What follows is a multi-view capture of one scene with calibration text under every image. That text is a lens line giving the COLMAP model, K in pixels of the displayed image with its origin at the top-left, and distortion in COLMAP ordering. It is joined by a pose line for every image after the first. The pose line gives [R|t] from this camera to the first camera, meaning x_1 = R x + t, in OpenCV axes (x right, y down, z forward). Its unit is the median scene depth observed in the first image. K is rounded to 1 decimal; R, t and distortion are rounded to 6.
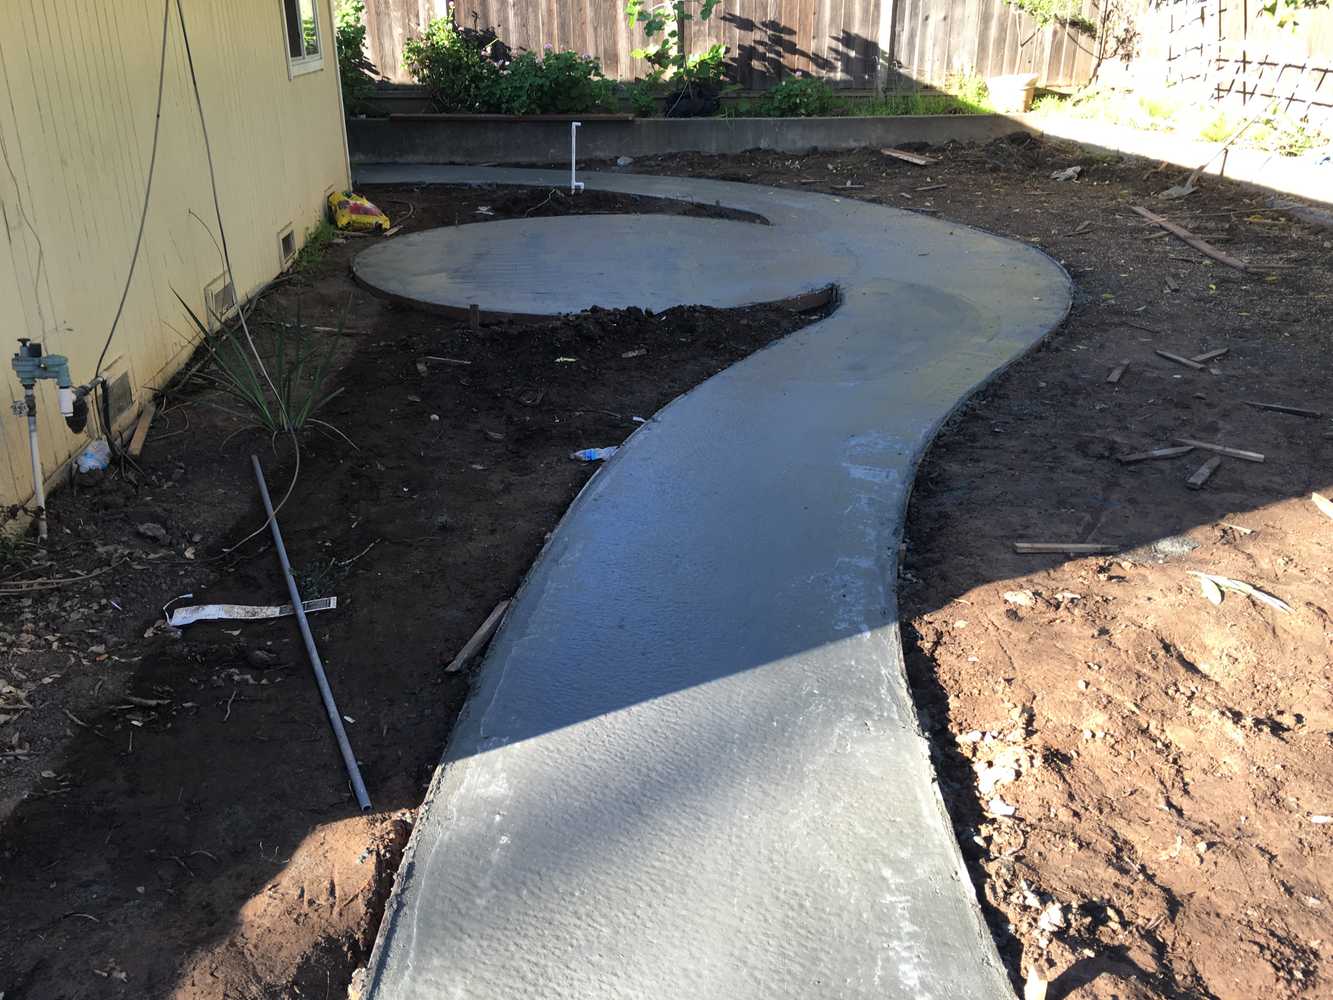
lens RADIAL K [[1129.8, 0, 663.0], [0, 1129.8, 499.1], [0, 0, 1]] dist [0.074515, -0.094577]
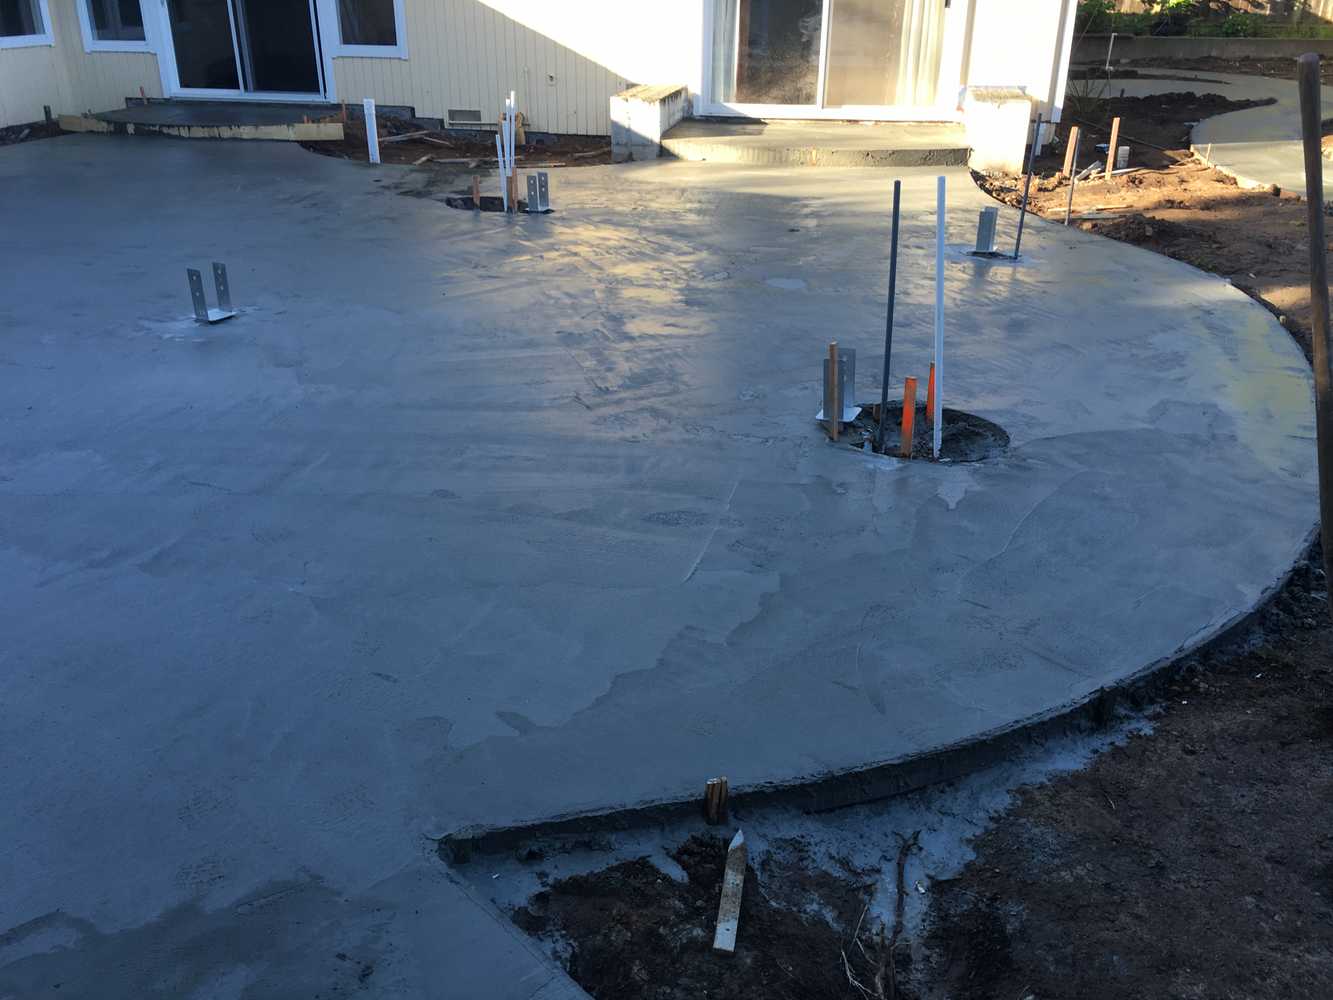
lens RADIAL K [[1129.8, 0, 673.8], [0, 1129.8, 487.0], [0, 0, 1]] dist [0.074515, -0.094577]
pose [[0.961908, 0.114899, -0.248054, -0.175403], [-0.108171, 0.993302, 0.040635, 0.318925], [0.251061, -0.012255, 0.967894, -0.784579]]
